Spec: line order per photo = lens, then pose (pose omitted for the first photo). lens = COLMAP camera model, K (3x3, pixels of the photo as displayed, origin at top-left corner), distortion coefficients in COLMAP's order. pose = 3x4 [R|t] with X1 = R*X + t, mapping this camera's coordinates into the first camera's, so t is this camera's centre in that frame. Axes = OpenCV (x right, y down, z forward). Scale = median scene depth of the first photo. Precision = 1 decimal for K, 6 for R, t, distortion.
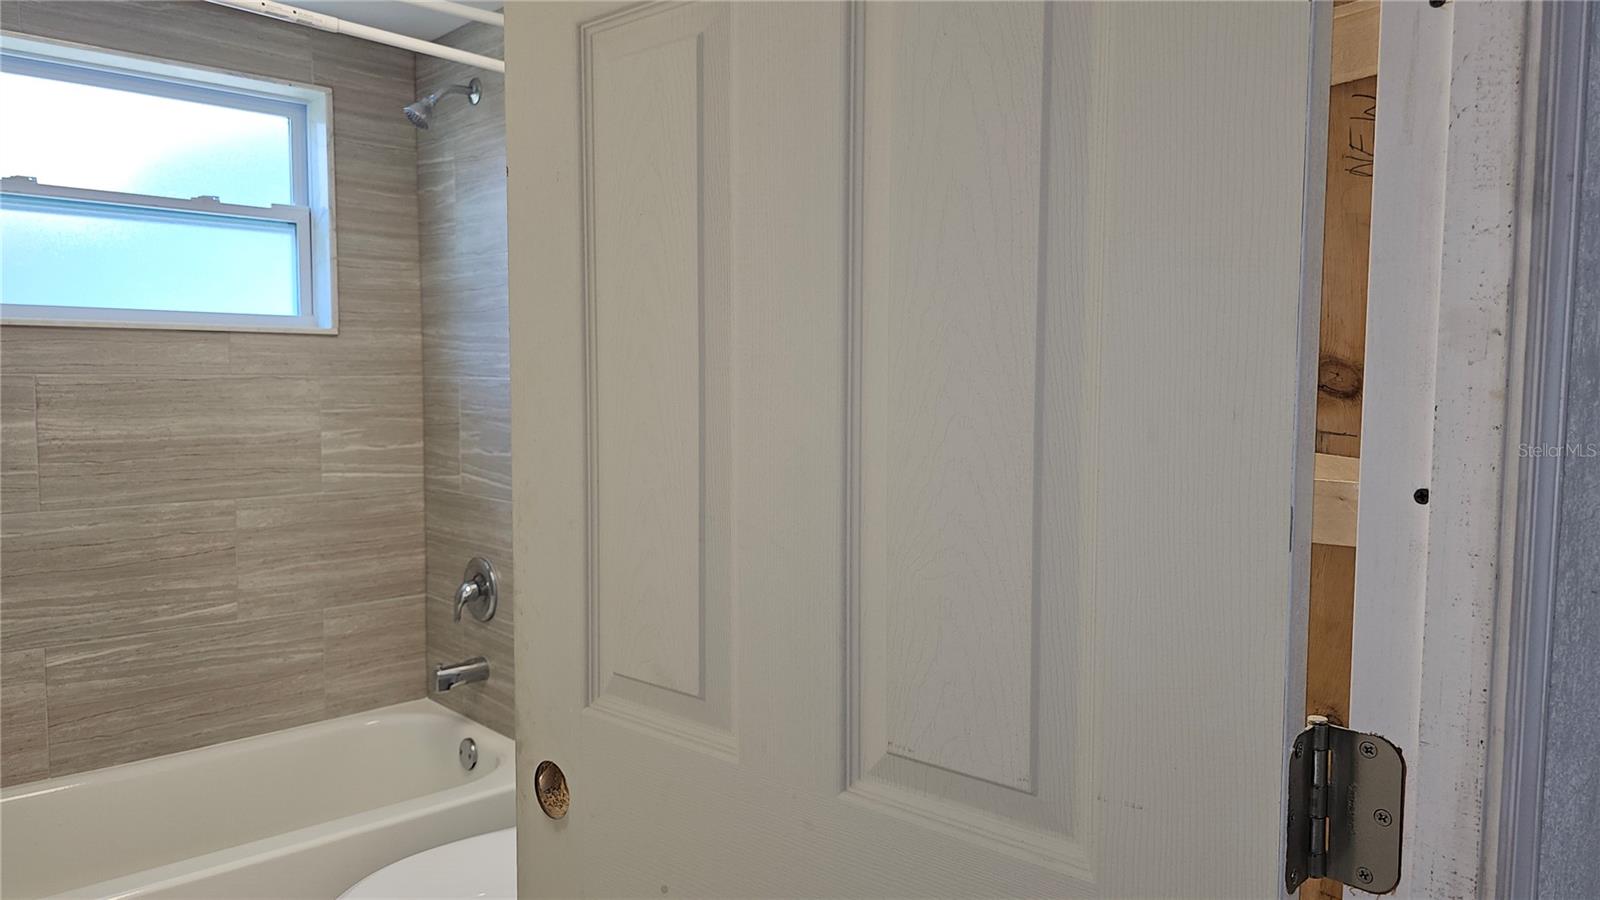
lens RADIAL K [[1072.2, 0, 793.5], [0, 1072.2, 444.8], [0, 0, 1]] dist [0.027895, -0.020644]
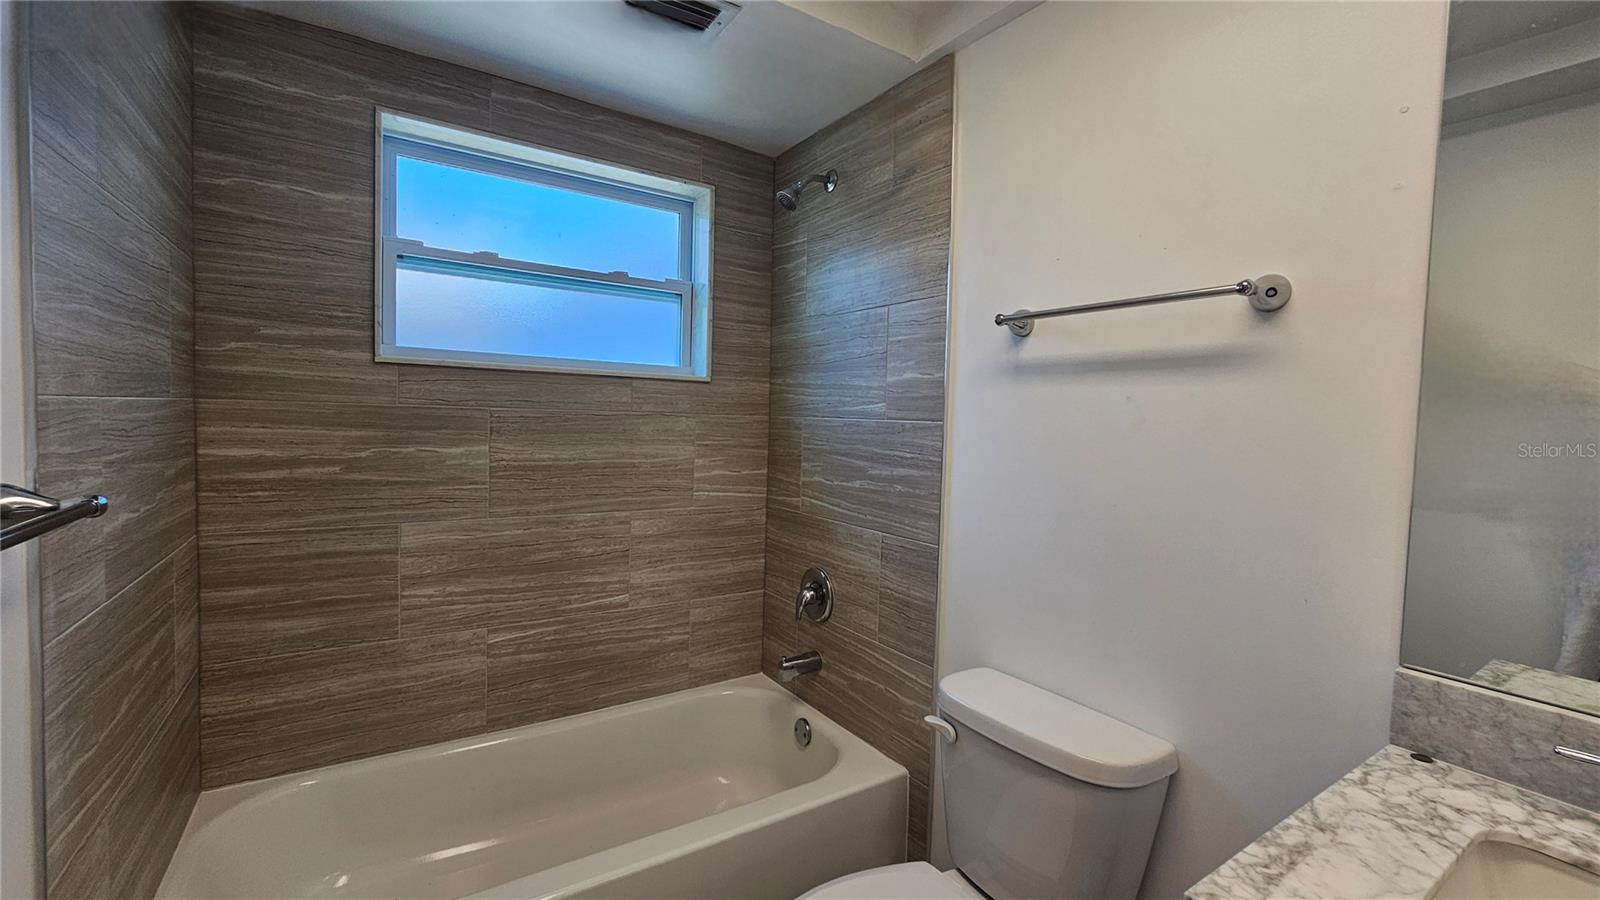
lens RADIAL K [[656.0, 0, 811.4], [0, 656.0, 447.3], [0, 0, 1]] dist [-0.000173, 0.000519]
pose [[0.984956, 0.028275, -0.170478, -0.178918], [-0.033088, 0.999128, -0.025456, -0.010982], [0.169610, 0.030713, 0.985033, 0.276516]]
